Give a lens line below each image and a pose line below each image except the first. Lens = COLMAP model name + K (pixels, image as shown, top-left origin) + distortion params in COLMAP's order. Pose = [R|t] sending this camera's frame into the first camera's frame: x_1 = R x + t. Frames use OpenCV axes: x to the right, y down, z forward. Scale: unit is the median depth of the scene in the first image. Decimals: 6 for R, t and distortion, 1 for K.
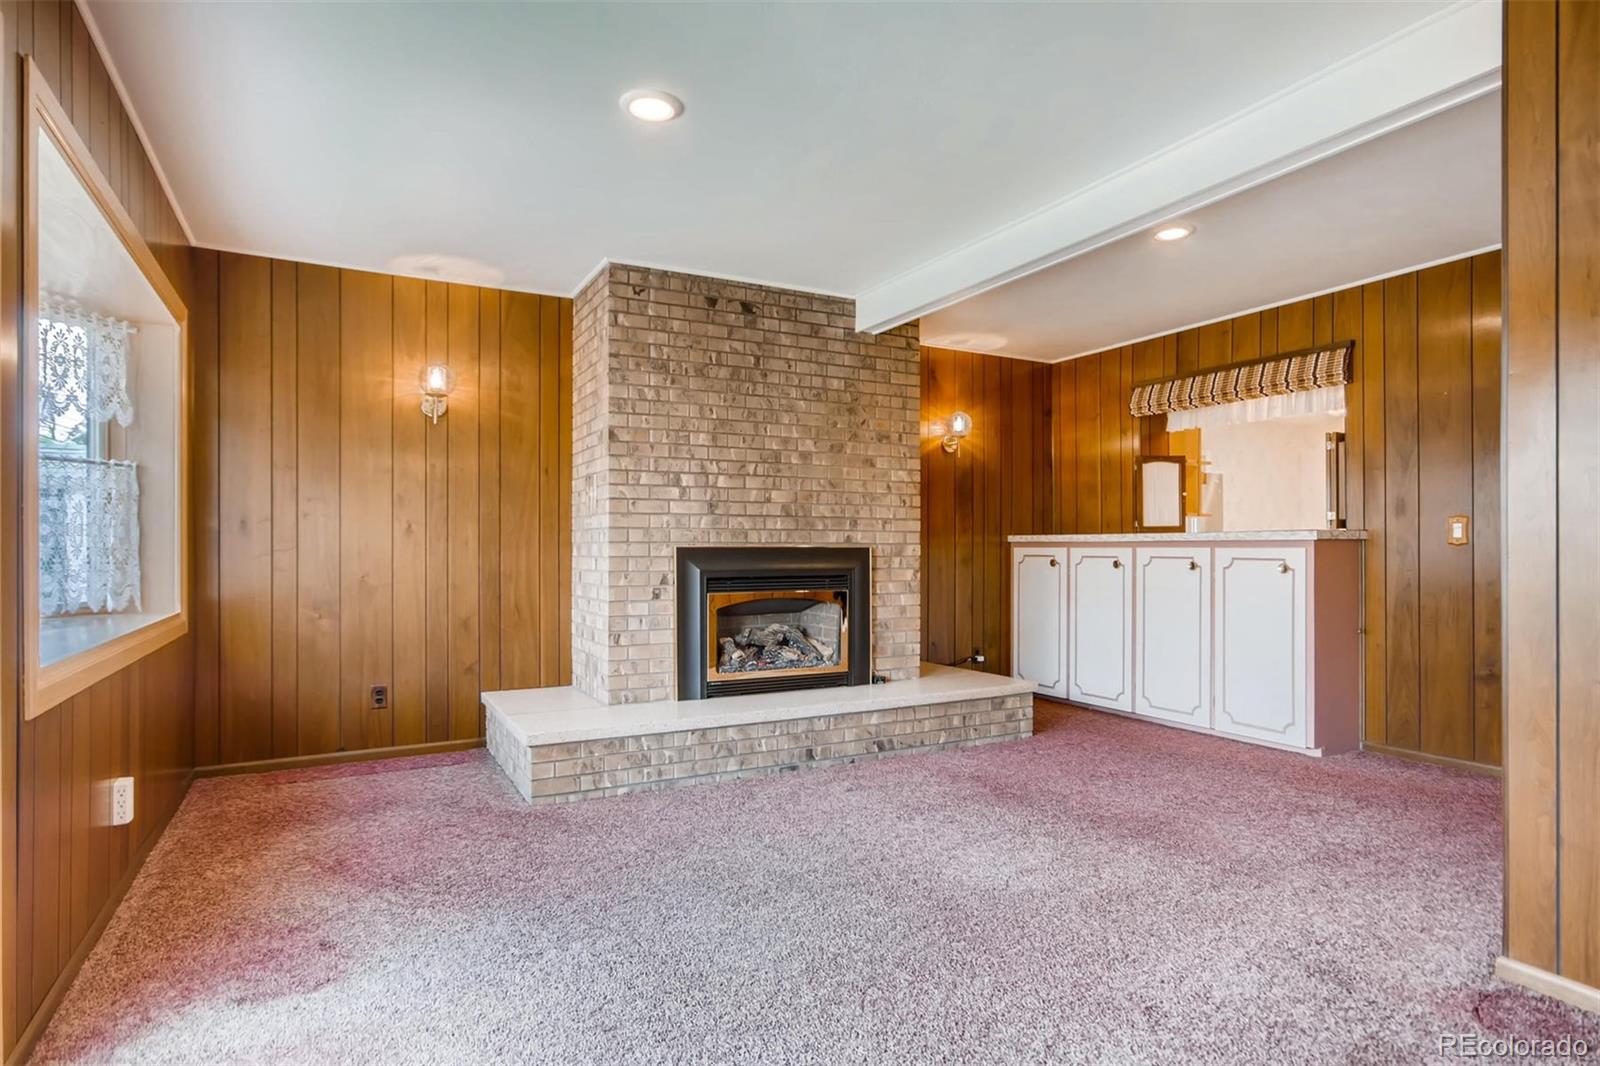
lens RADIAL K [[876.5, 0, 796.9], [0, 876.5, 546.0], [0, 0, 1]] dist [-0.001431, 0.009709]
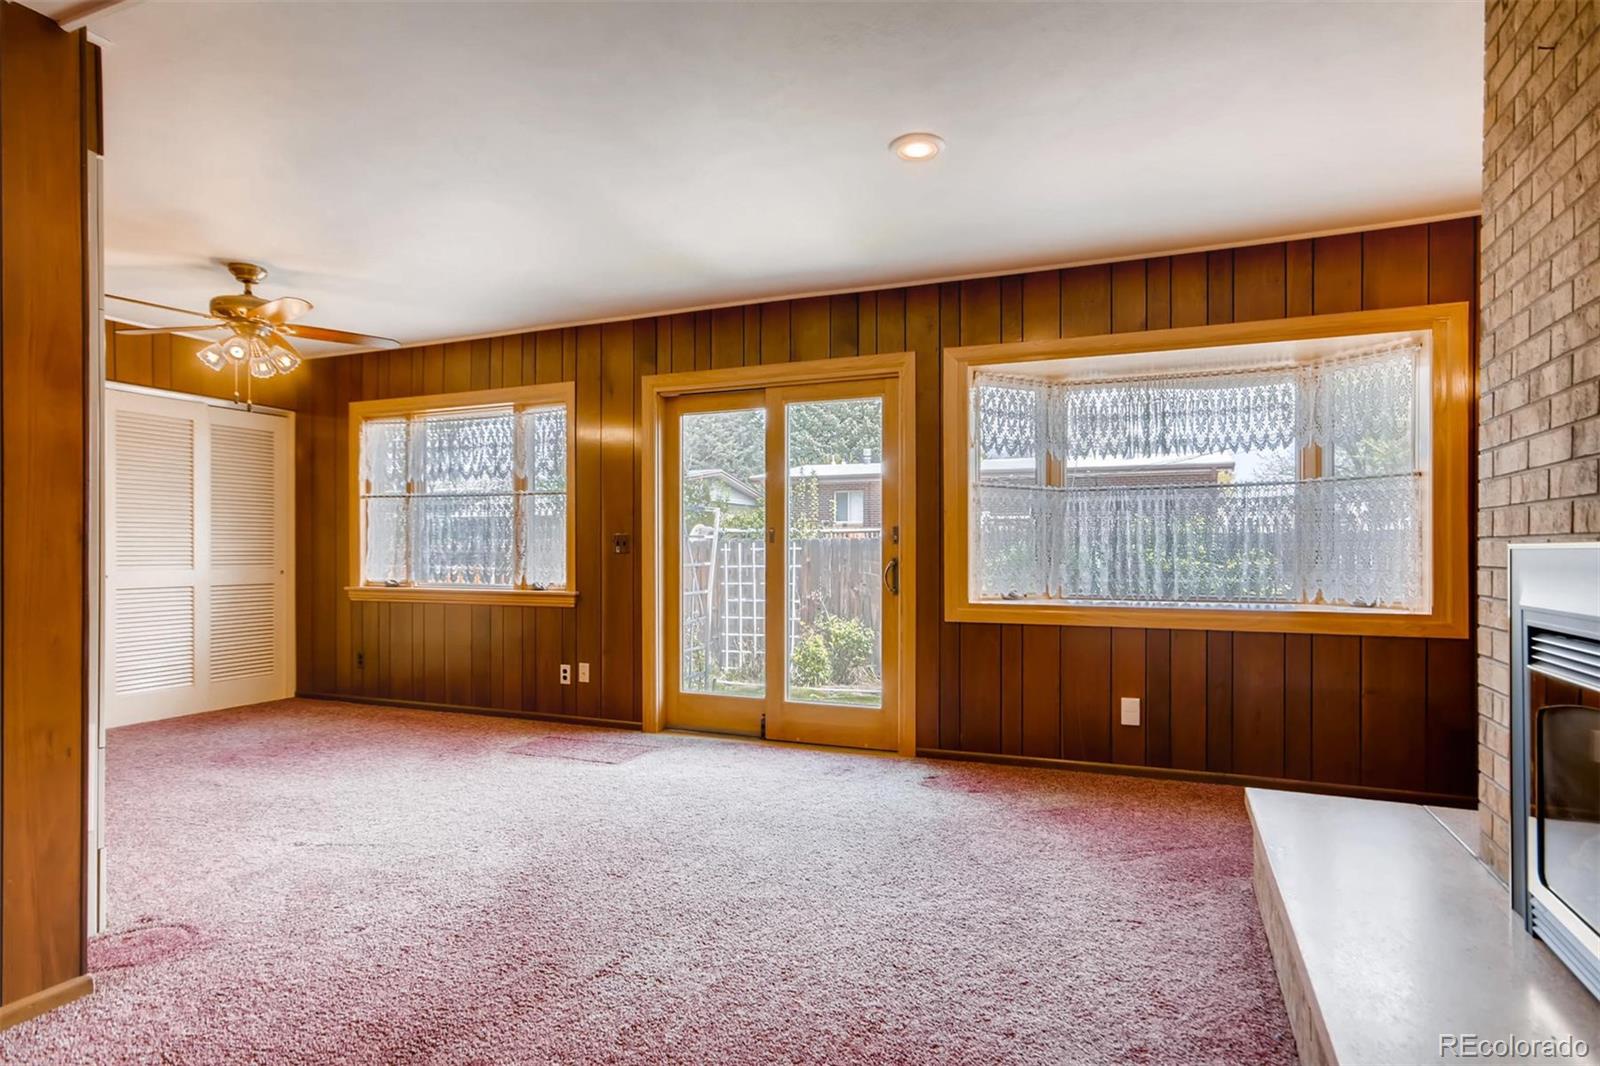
lens RADIAL K [[858.8, 0, 808.2], [0, 858.8, 547.3], [0, 0, 1]] dist [-0.001714, 0.002984]
pose [[-0.755969, -0.001906, -0.654605, 0.375098], [0.006607, 0.999923, -0.010542, 0.004220], [0.654574, -0.012294, -0.755898, 1.018497]]
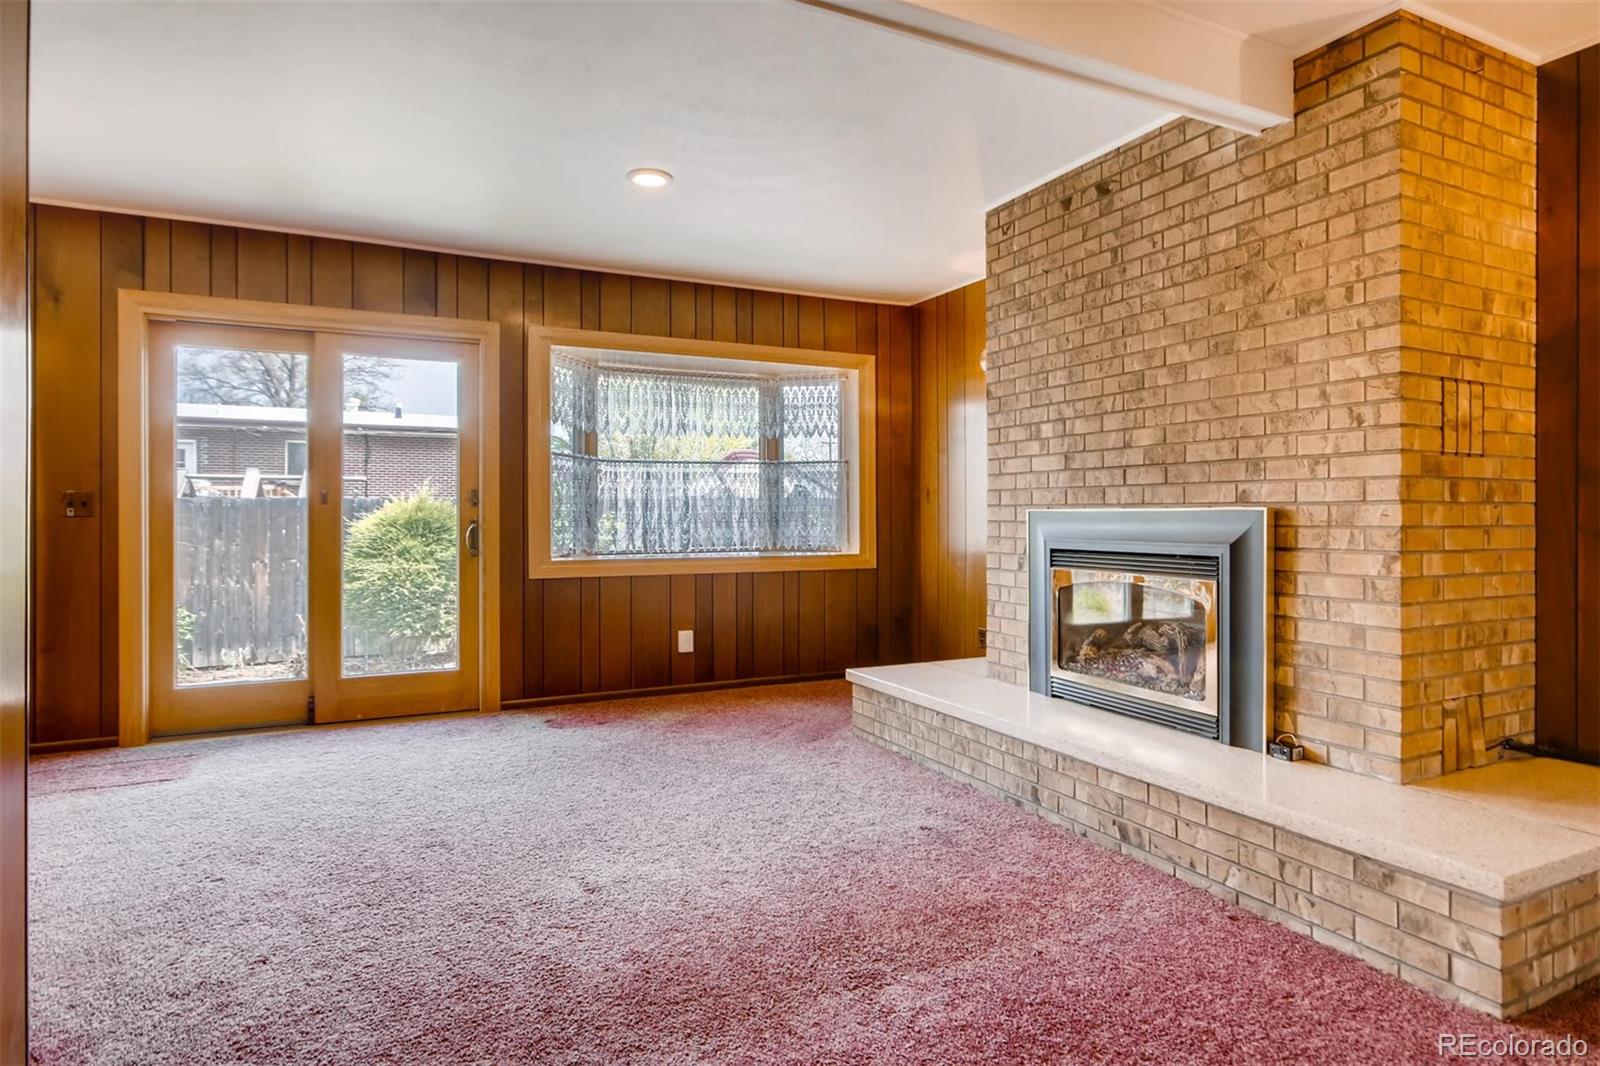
lens RADIAL K [[876.5, 0, 807.2], [0, 876.5, 504.9], [0, 0, 1]] dist [-0.001431, 0.009709]
pose [[-0.019921, -0.006042, -0.999783, 0.677072], [0.009763, 0.999933, -0.006237, -0.001080], [0.999754, -0.009885, -0.019860, 0.745745]]
